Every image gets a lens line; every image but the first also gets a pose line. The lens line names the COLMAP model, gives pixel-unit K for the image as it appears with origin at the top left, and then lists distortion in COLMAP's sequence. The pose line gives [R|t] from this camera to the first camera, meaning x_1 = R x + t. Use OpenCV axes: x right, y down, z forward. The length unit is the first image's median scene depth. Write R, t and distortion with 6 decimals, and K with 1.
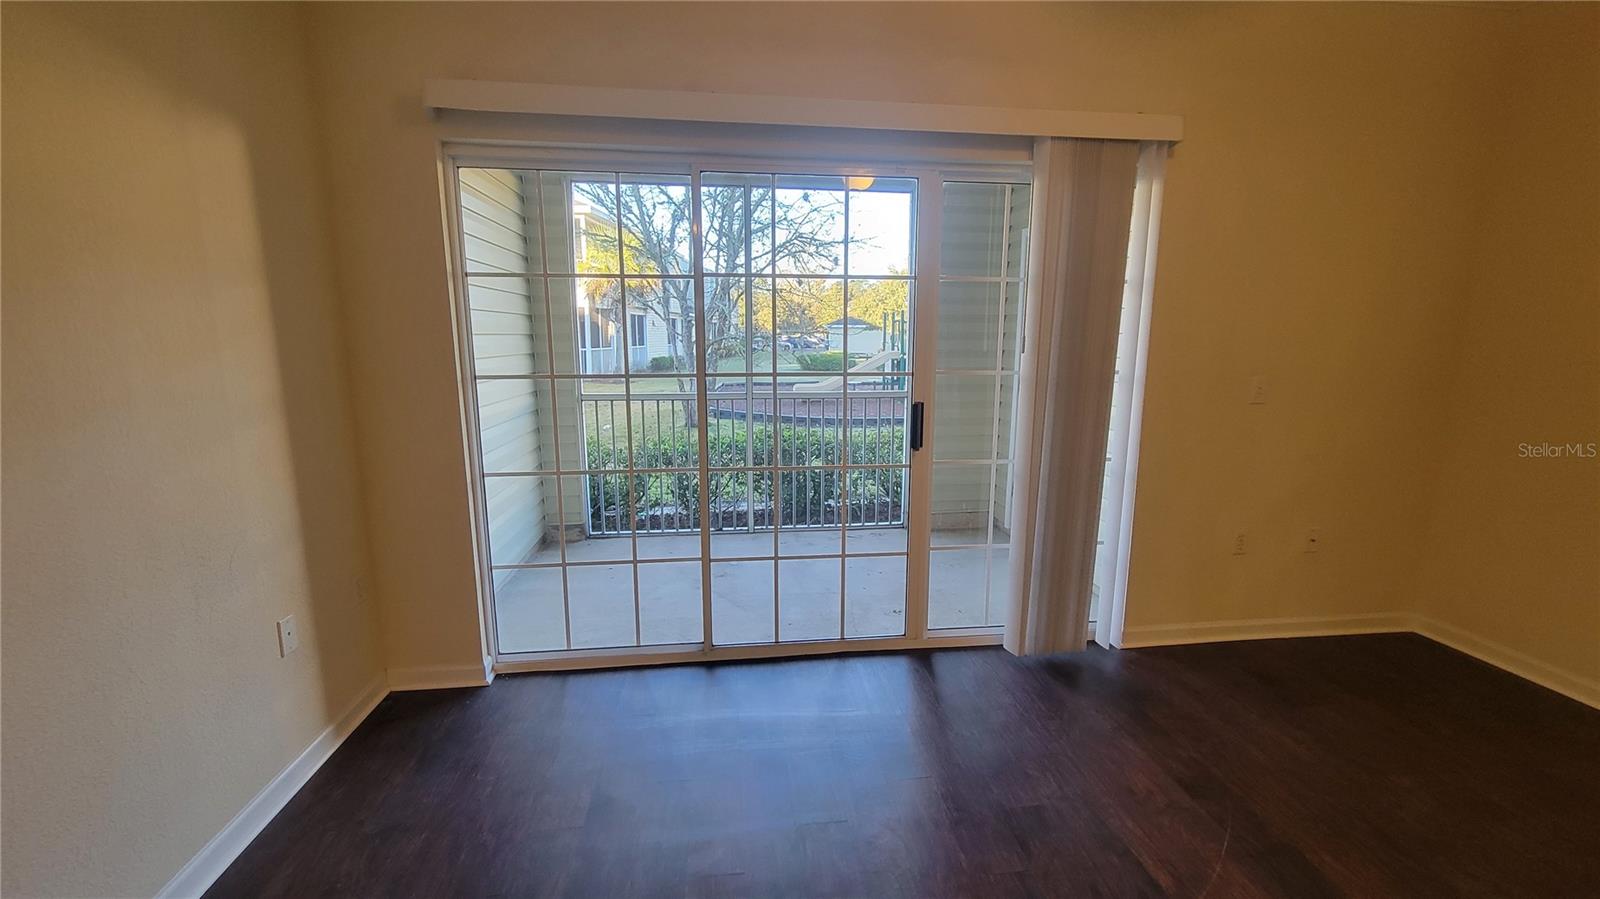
lens RADIAL K [[654.9, 0, 800.0], [0, 654.9, 449.5], [0, 0, 1]] dist [0.008159, -0.000026]
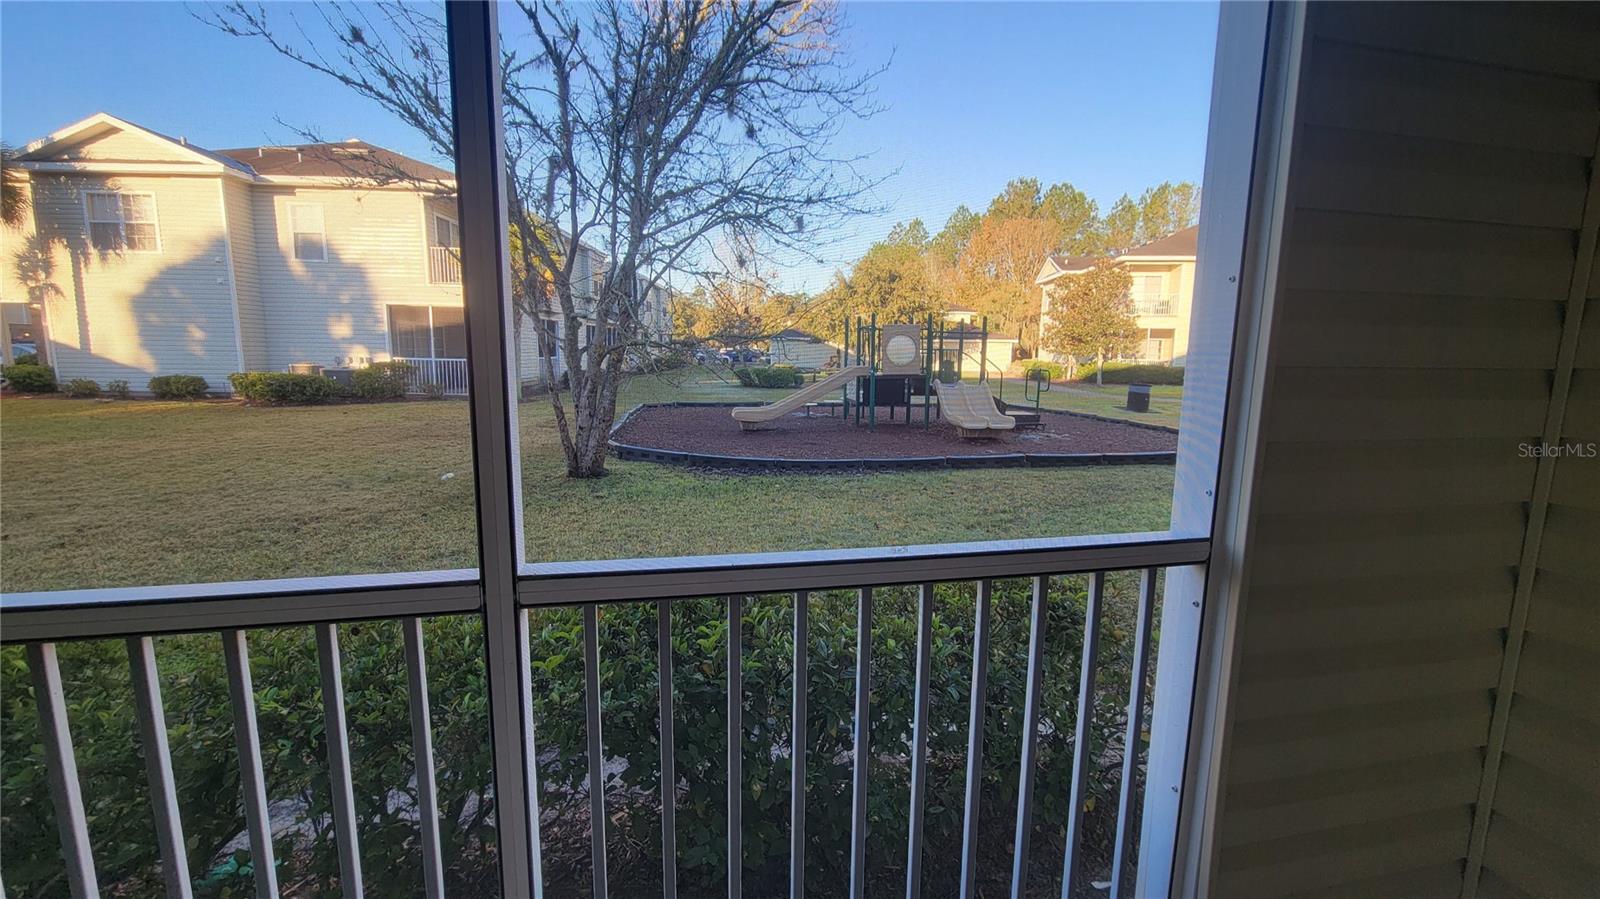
lens RADIAL K [[654.9, 0, 800.0], [0, 654.9, 449.5], [0, 0, 1]] dist [0.008159, -0.000026]
pose [[0.995774, -0.005465, 0.091677, -0.003109], [0.007398, 0.999757, -0.020763, -0.046944], [-0.091541, 0.021354, 0.995572, 0.320200]]
